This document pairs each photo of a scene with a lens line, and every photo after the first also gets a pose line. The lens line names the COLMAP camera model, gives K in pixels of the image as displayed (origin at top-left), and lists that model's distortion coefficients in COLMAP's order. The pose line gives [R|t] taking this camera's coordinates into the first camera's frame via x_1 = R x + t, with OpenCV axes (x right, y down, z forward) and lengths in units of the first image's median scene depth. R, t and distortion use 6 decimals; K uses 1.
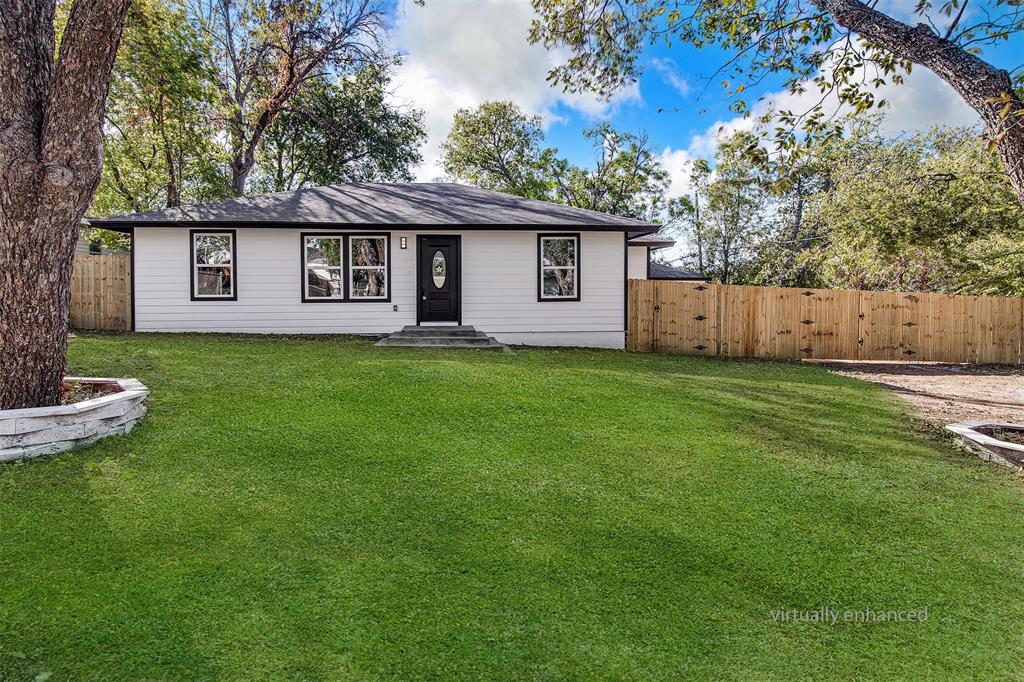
lens RADIAL K [[463.6, 0, 510.6], [0, 463.6, 319.6], [0, 0, 1]] dist [-0.000579, 0.000045]
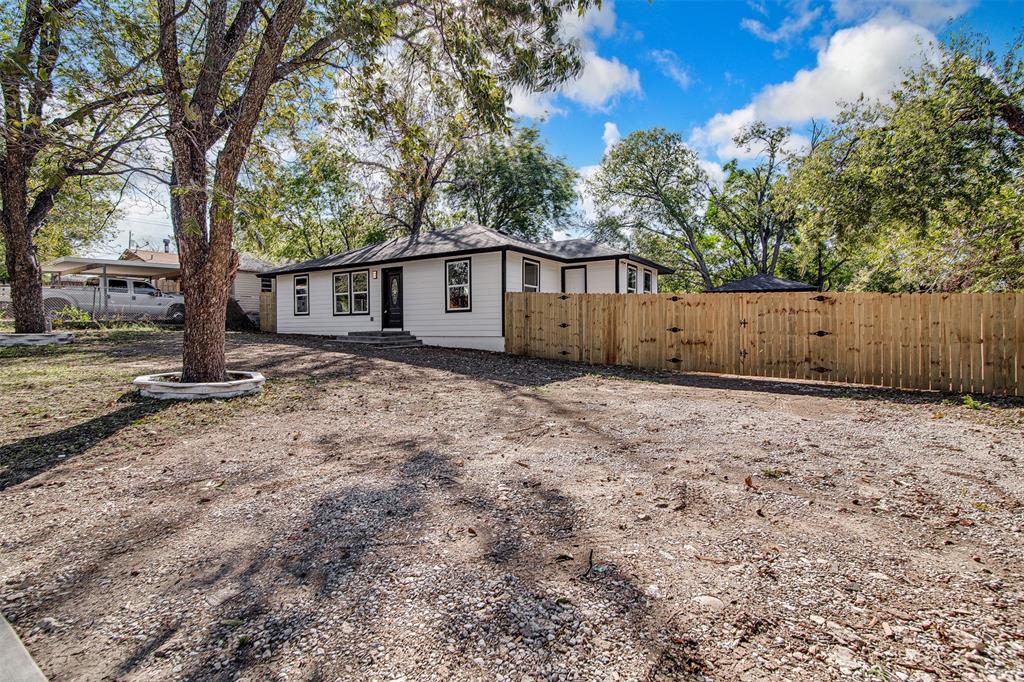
lens RADIAL K [[463.6, 0, 510.6], [0, 463.6, 319.6], [0, 0, 1]] dist [-0.000579, 0.000045]
pose [[0.803490, -0.007702, -0.595269, 0.946867], [0.001354, 0.999937, -0.011109, -0.005242], [0.595317, 0.008120, 0.803450, 0.069111]]
